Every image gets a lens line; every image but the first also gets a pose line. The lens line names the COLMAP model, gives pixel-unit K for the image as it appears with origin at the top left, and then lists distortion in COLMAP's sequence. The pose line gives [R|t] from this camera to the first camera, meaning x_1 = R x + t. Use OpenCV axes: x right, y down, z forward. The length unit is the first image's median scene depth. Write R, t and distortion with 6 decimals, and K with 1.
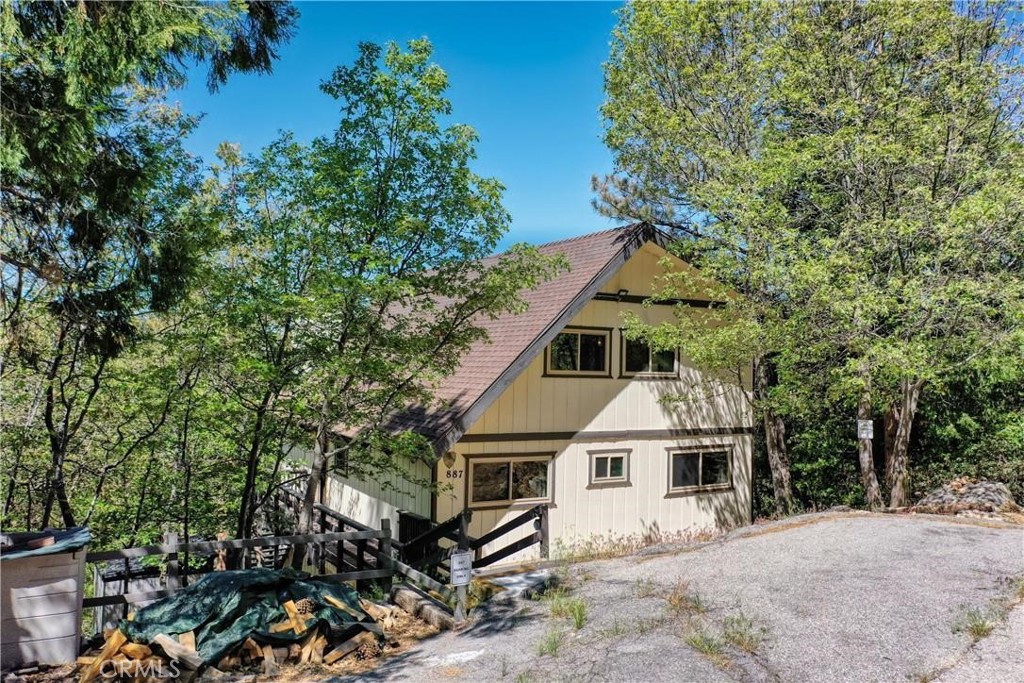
lens RADIAL K [[800.8, 0, 512.0], [0, 800.8, 341.5], [0, 0, 1]] dist [-0.007299, 0.001736]
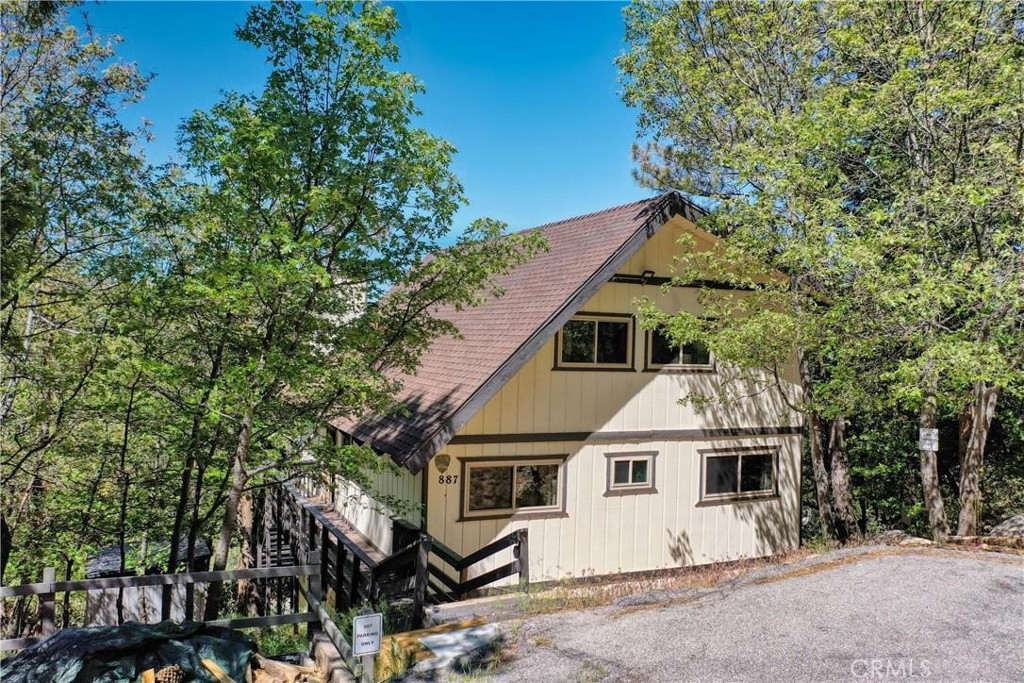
lens RADIAL K [[800.8, 0, 512.0], [0, 800.8, 341.5], [0, 0, 1]] dist [-0.007299, 0.001736]
pose [[0.995853, 0.007253, -0.090691, 0.073400], [-0.004451, 0.999508, 0.031064, -0.014709], [0.090871, -0.030531, 0.995395, 0.116135]]
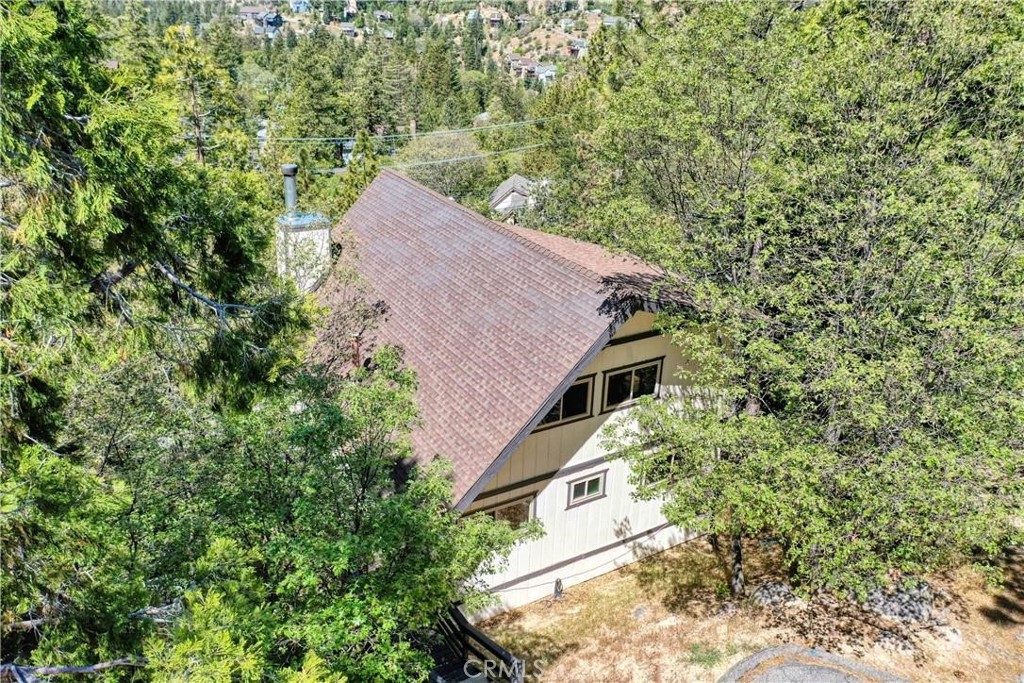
lens RADIAL K [[800.8, 0, 512.0], [0, 800.8, 341.5], [0, 0, 1]] dist [-0.007299, 0.001736]
pose [[0.999983, 0.000838, 0.005723, 0.014056], [-0.003212, 0.903361, 0.428869, -0.516470], [-0.004810, -0.428880, 0.903349, 0.104874]]
